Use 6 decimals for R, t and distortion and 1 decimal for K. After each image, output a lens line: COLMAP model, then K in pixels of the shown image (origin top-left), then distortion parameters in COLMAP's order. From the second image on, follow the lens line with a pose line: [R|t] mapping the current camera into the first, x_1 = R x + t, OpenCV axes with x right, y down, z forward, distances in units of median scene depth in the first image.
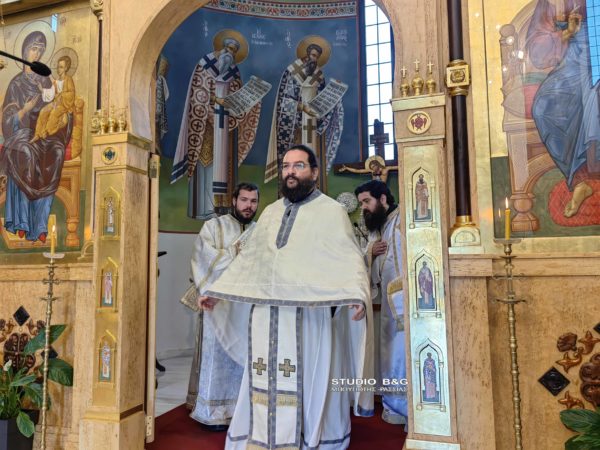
lens RADIAL K [[467.0, 0, 299.9], [0, 467.0, 226.0], [0, 0, 1]] dist [-0.003224, -0.000568]
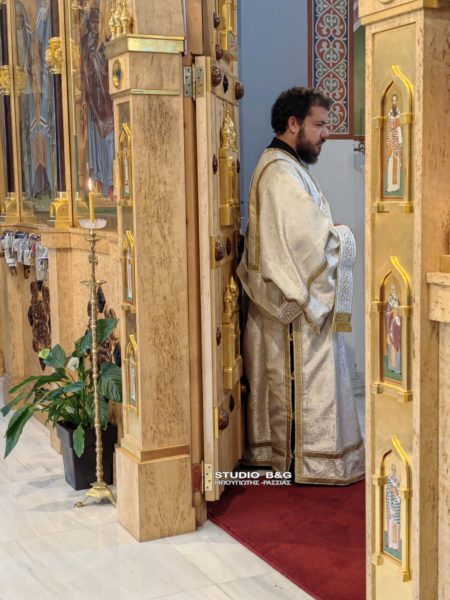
lens RADIAL K [[936.4, 0, 224.8], [0, 936.4, 300.1], [0, 0, 1]] dist [0.018511, 0.000000]
pose [[0.686099, 0.084111, -0.722630, 0.670195], [0.086916, 0.976703, 0.196206, -0.088445], [0.722298, -0.197424, 0.662804, 0.176483]]
